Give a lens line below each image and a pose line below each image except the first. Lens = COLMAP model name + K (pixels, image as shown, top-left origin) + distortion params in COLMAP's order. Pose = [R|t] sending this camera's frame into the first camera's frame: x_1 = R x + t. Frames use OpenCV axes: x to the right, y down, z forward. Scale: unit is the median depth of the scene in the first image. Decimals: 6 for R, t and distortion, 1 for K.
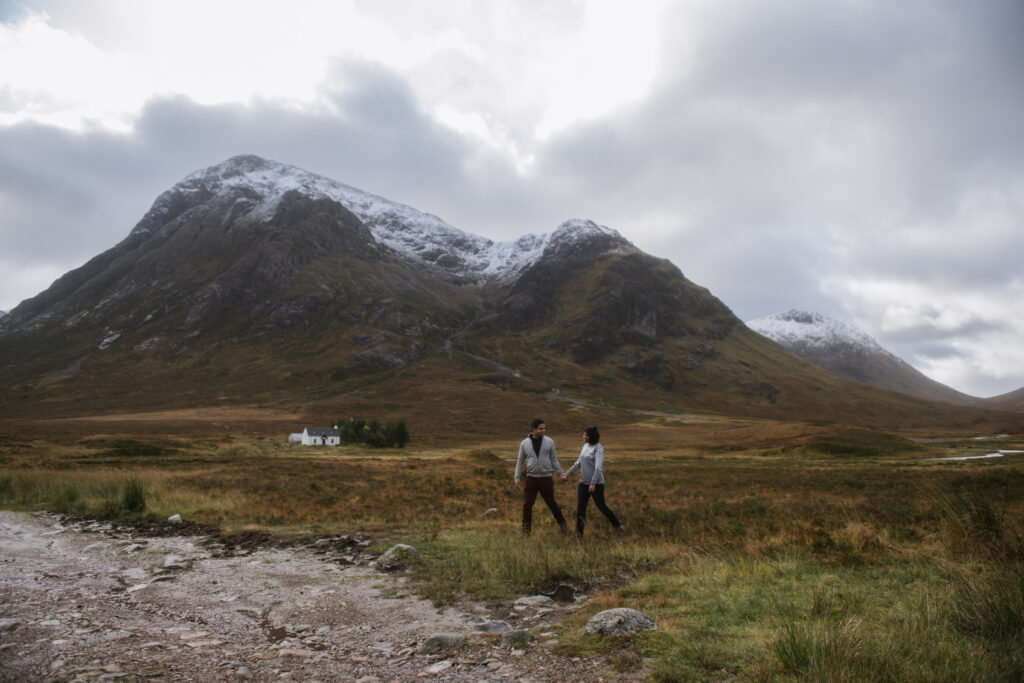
lens RADIAL K [[703.0, 0, 507.4], [0, 703.0, 346.6], [0, 0, 1]] dist [-0.043334, -0.004839]
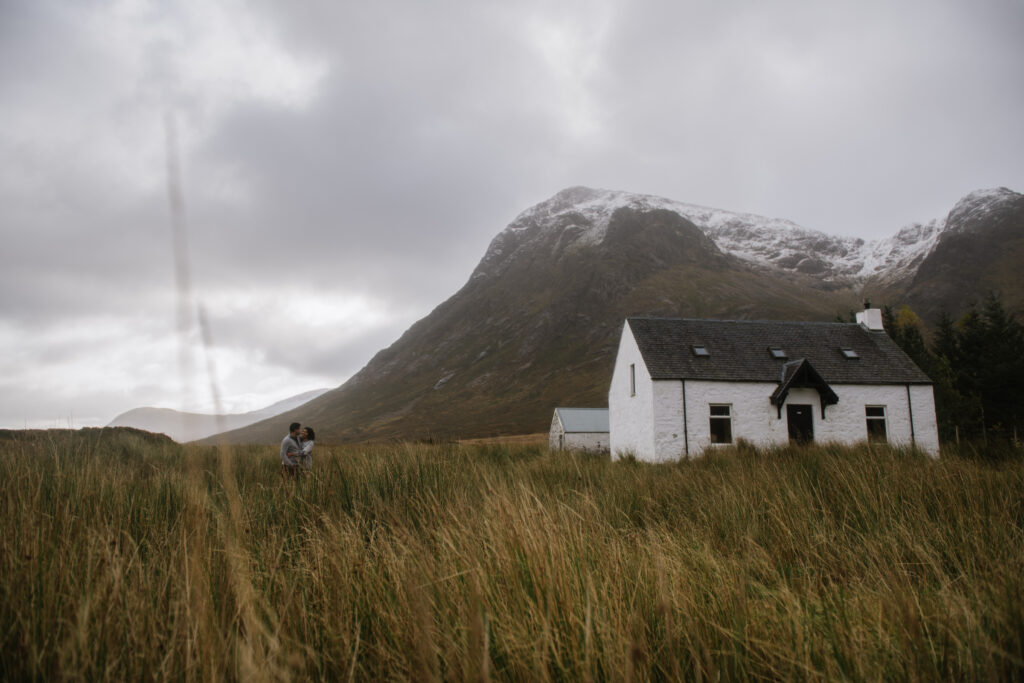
lens RADIAL K [[703.0, 0, 511.2], [0, 703.0, 343.1], [0, 0, 1]] dist [-0.043334, -0.004839]
pose [[0.885305, -0.095859, -0.455023, -0.041403], [0.063301, 0.994256, -0.086299, 0.021411], [0.460682, 0.047598, 0.886288, 0.145825]]
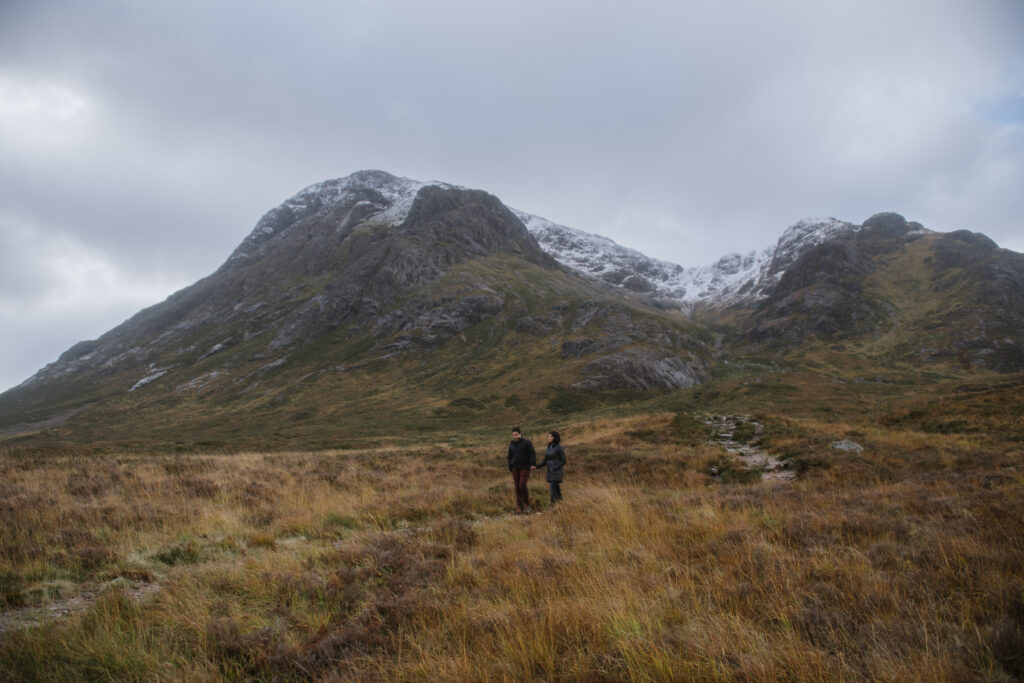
lens RADIAL K [[703.0, 0, 513.7], [0, 703.0, 338.4], [0, 0, 1]] dist [-0.043334, -0.004839]
pose [[0.984055, -0.051368, -0.170286, -0.114197], [0.029514, 0.991274, -0.128469, 0.031379], [0.175400, 0.121395, 0.976984, 0.343023]]
